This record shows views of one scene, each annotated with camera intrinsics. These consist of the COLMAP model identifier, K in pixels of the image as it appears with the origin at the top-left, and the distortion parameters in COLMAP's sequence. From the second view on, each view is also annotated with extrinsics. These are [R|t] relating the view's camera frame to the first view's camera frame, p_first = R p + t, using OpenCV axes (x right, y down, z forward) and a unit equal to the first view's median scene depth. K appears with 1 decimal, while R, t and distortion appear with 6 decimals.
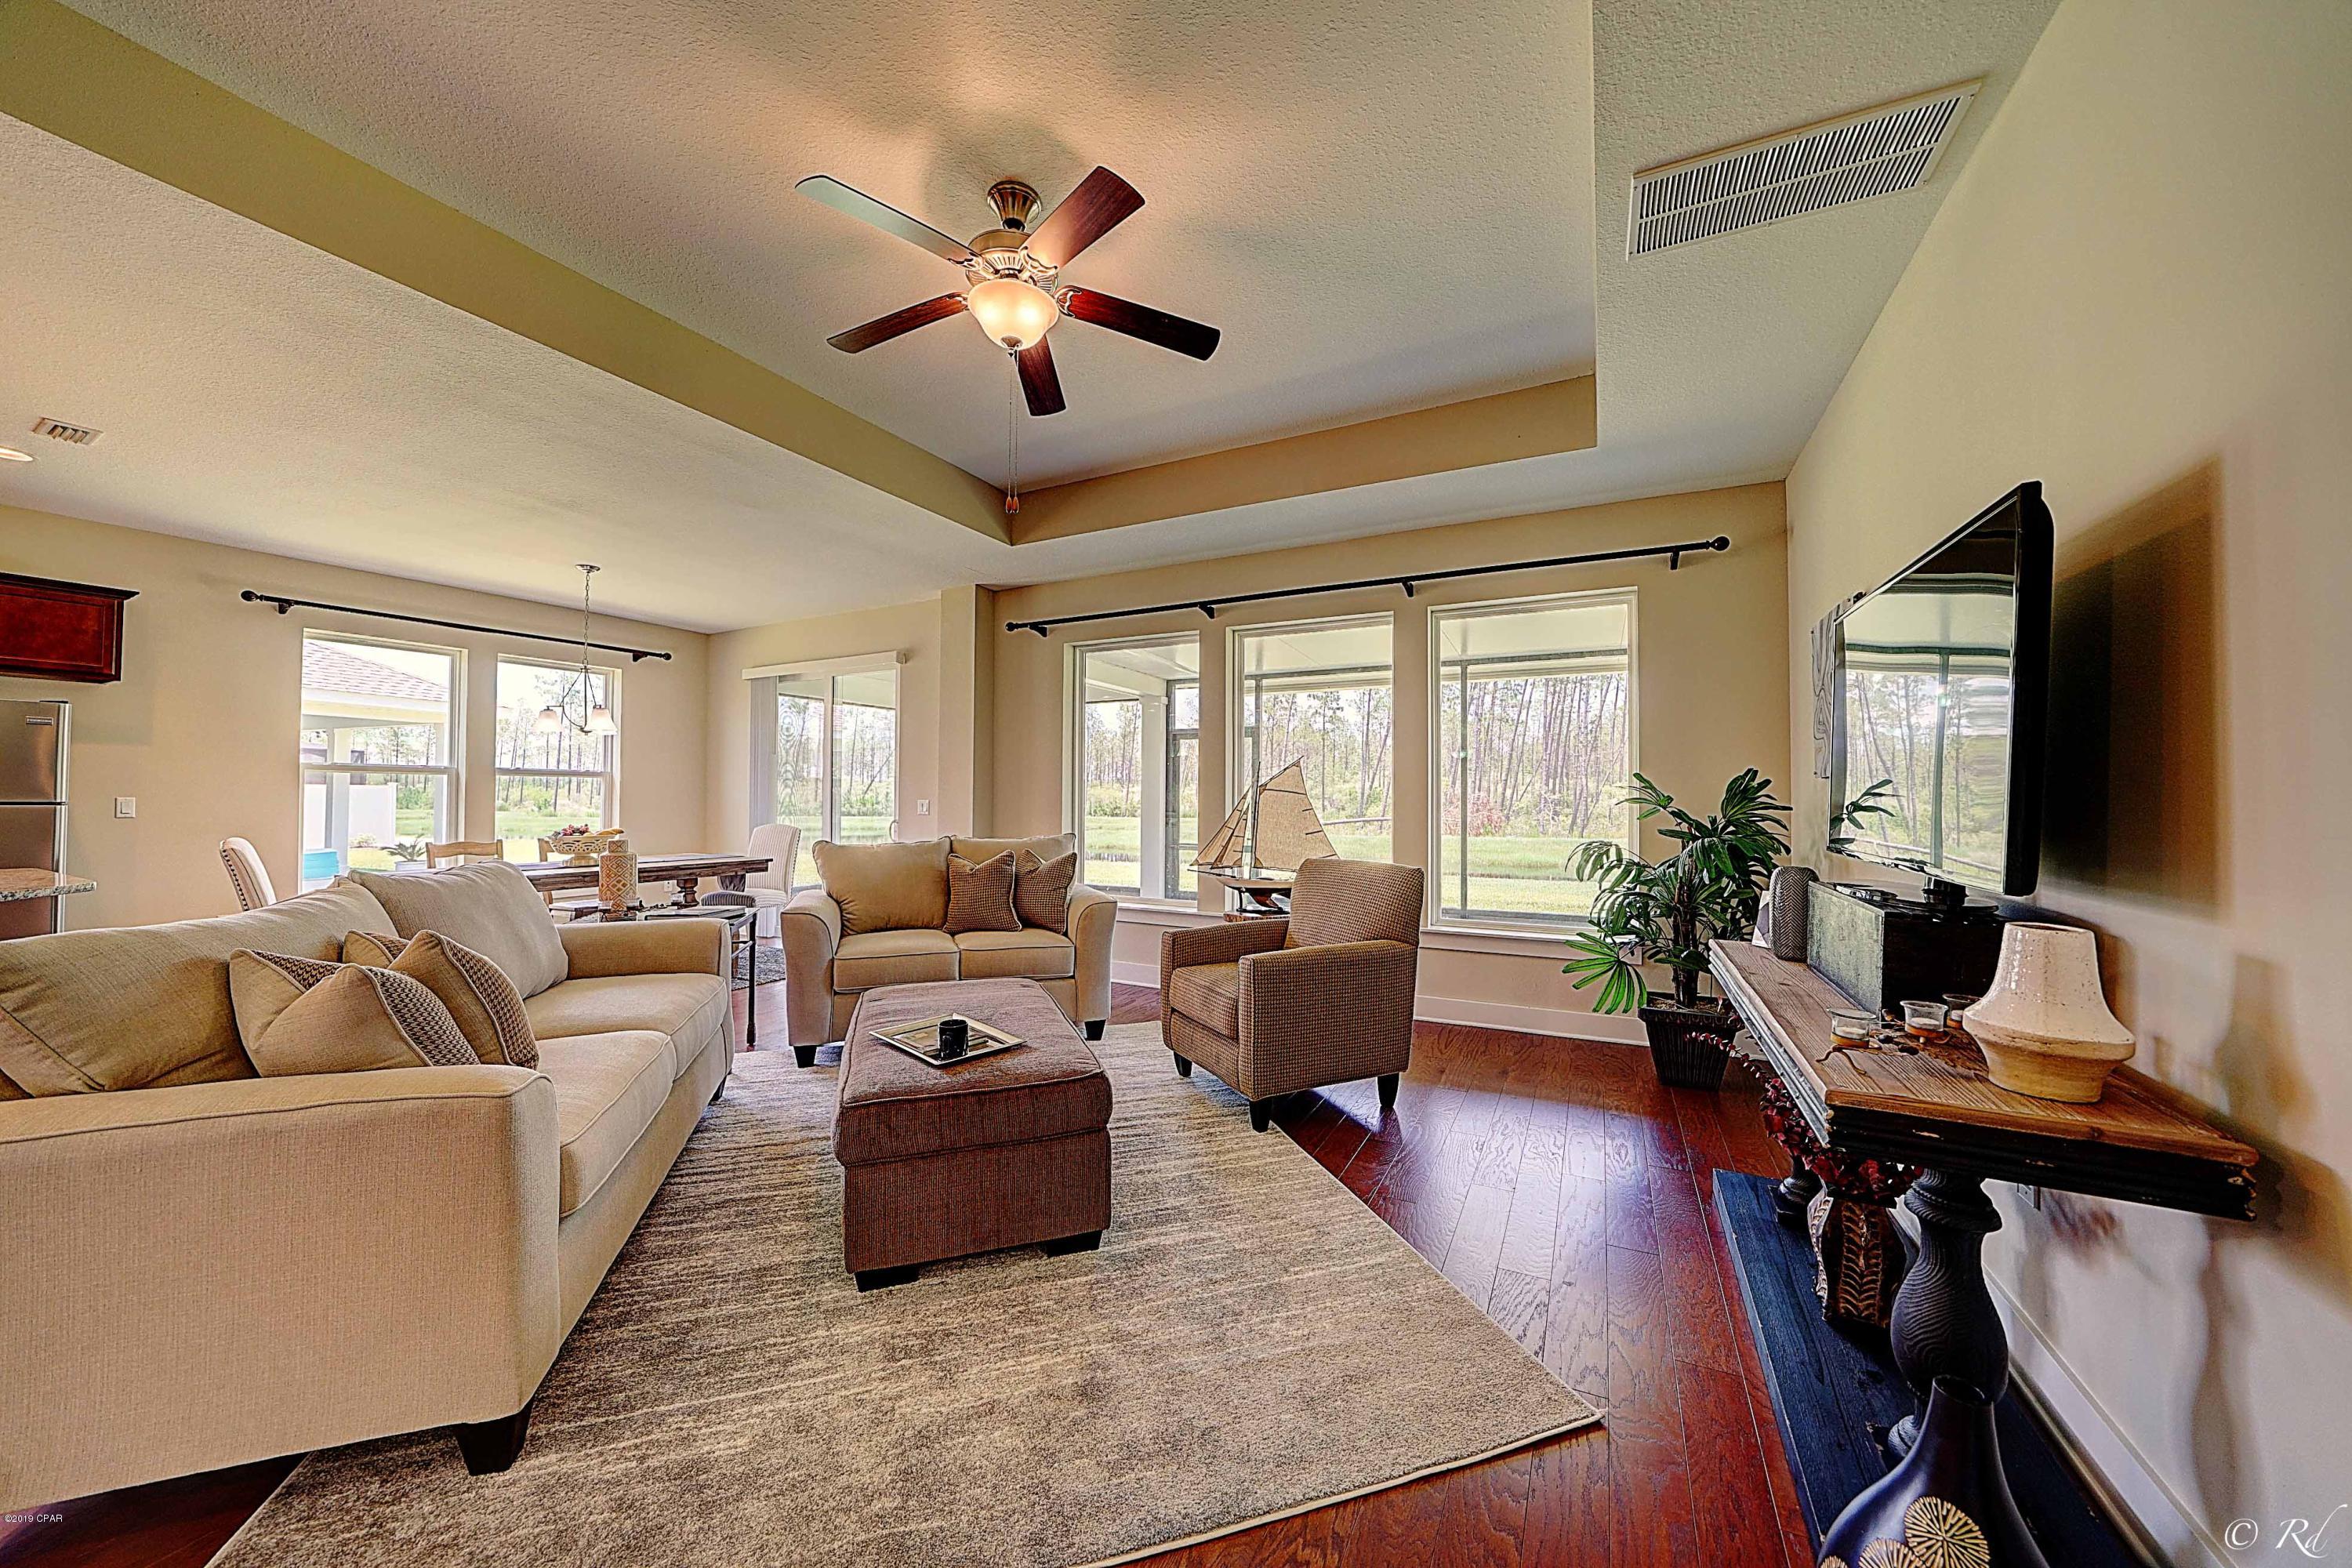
lens RADIAL K [[813.7, 0, 1170.3], [0, 813.7, 788.1], [0, 0, 1]] dist [-0.018711, 0.000436]
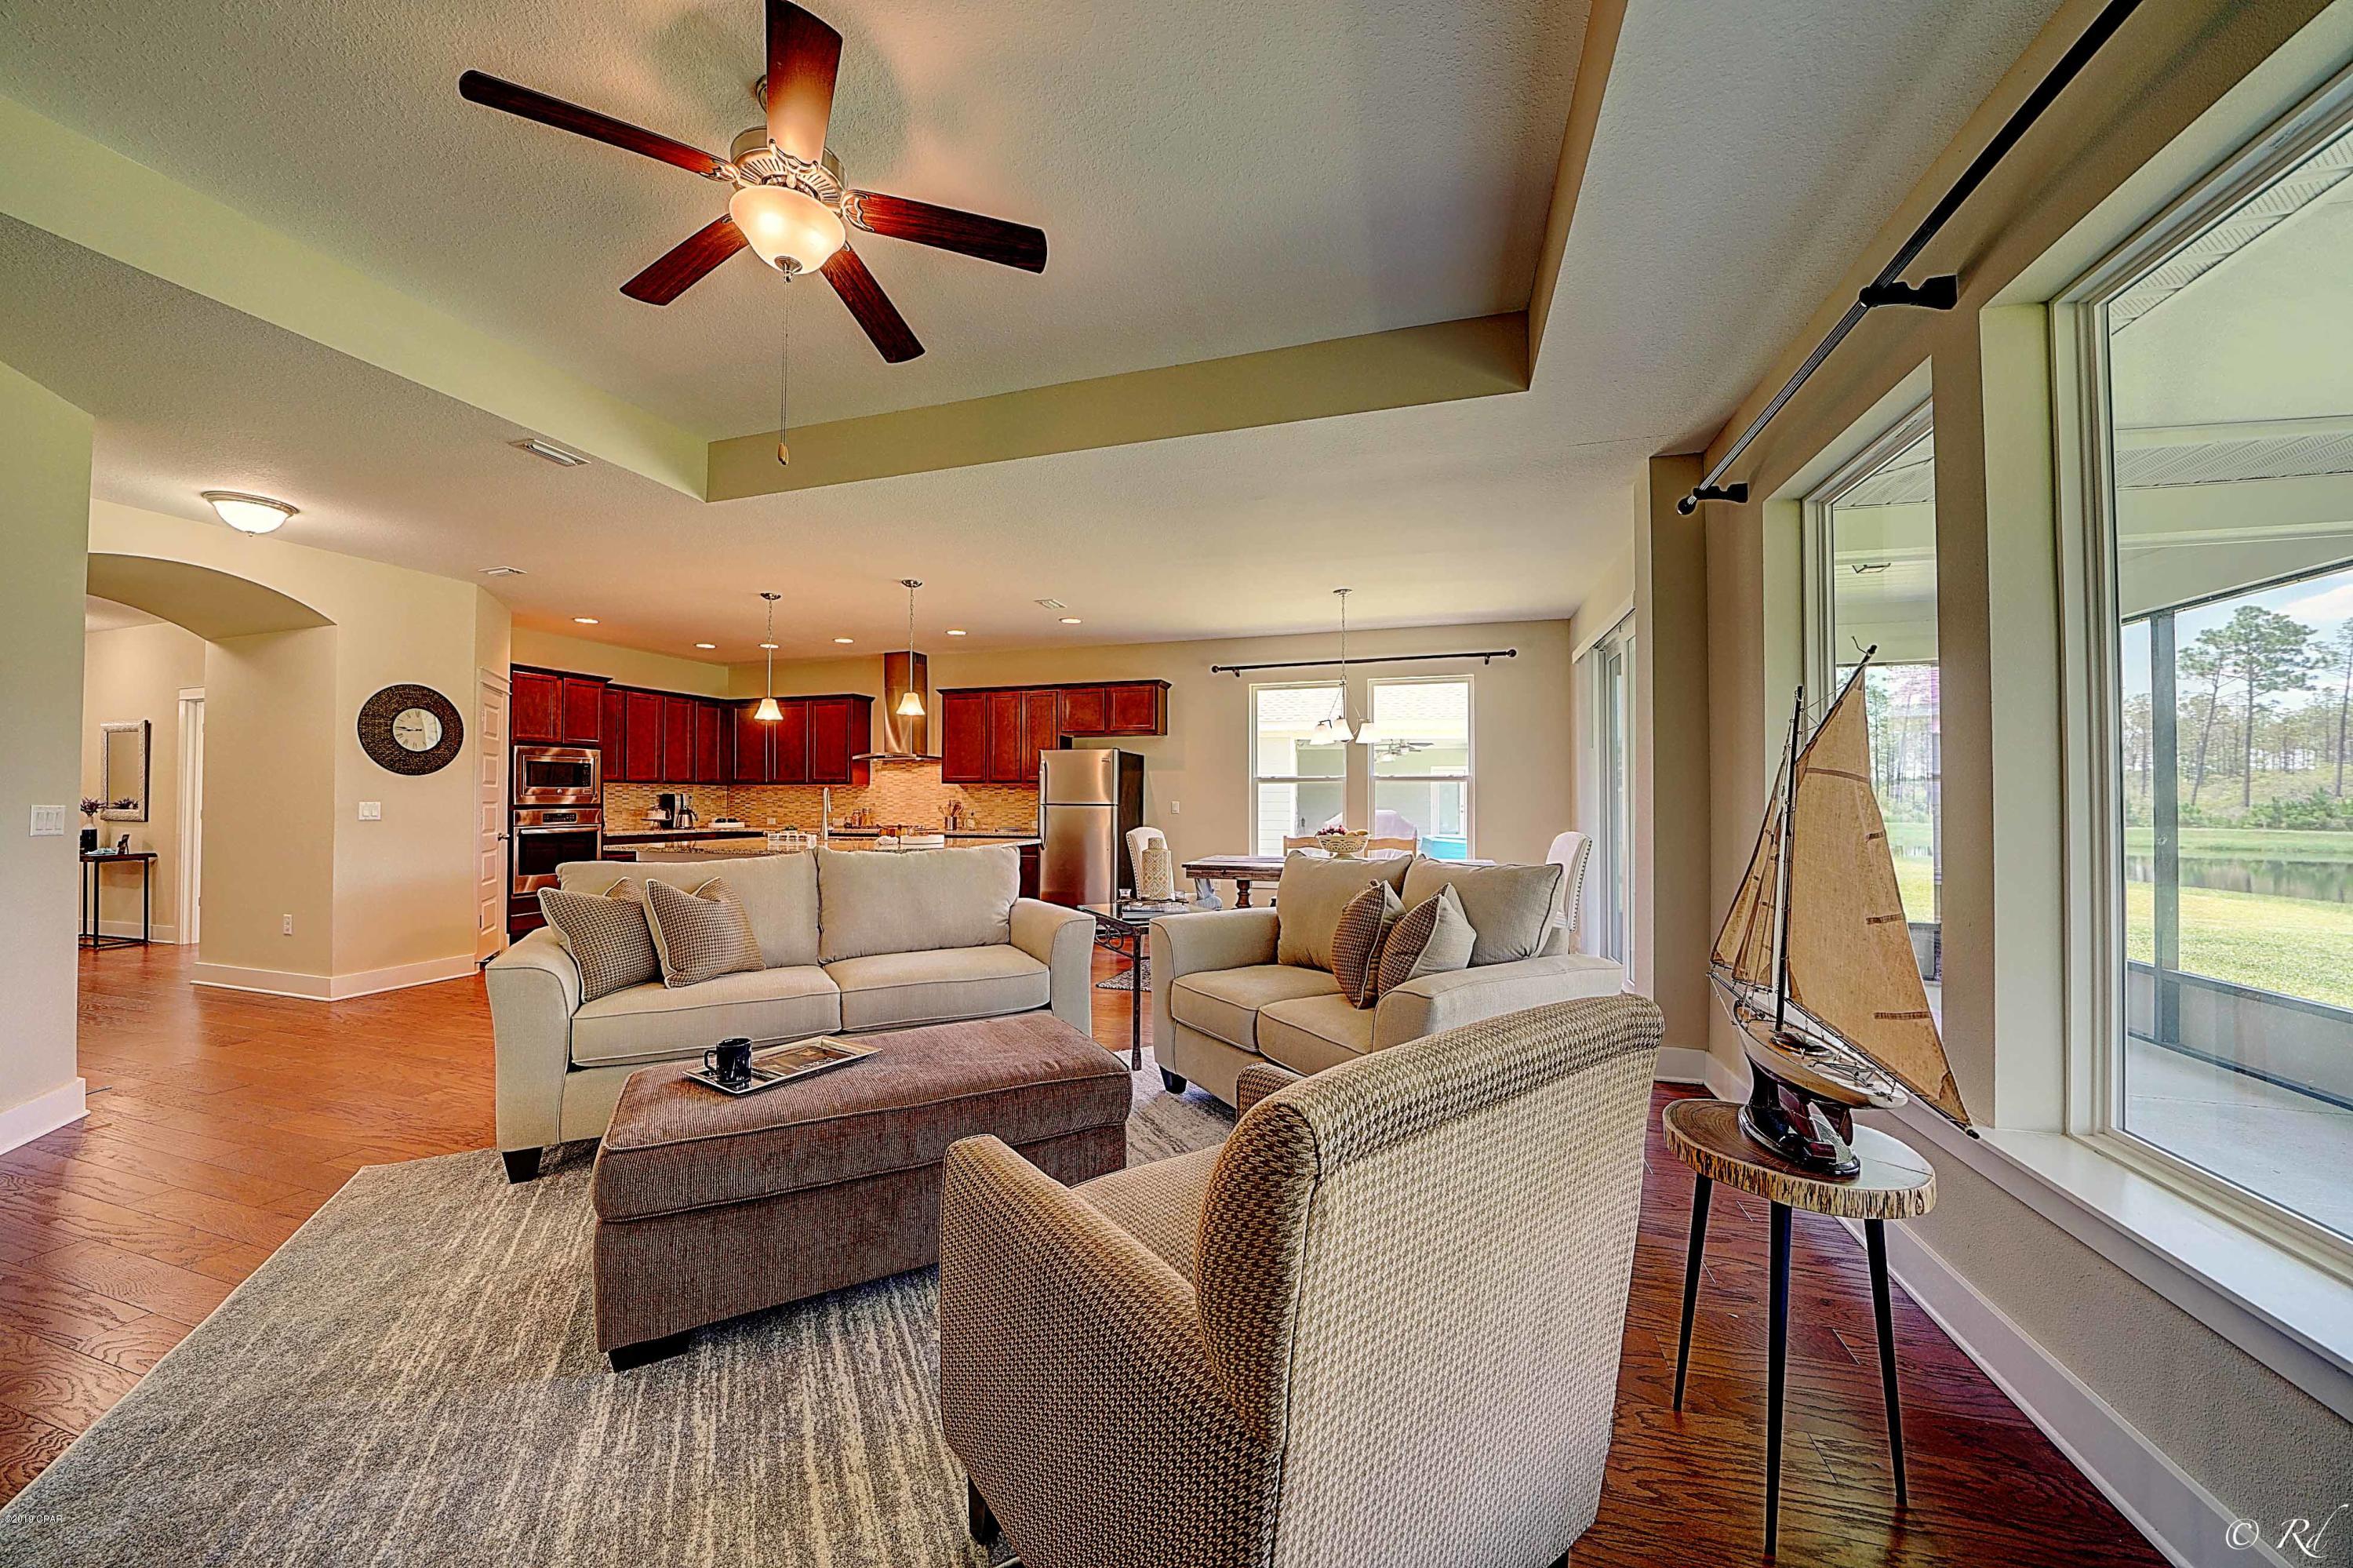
lens RADIAL K [[814.1, 0, 1170.8], [0, 814.1, 788.1], [0, 0, 1]] dist [-0.018711, 0.000436]
pose [[0.217732, -0.020894, -0.975785, 0.305844], [0.018047, 0.999686, -0.017379, 0.007963], [0.975842, -0.013826, 0.218041, 0.548864]]
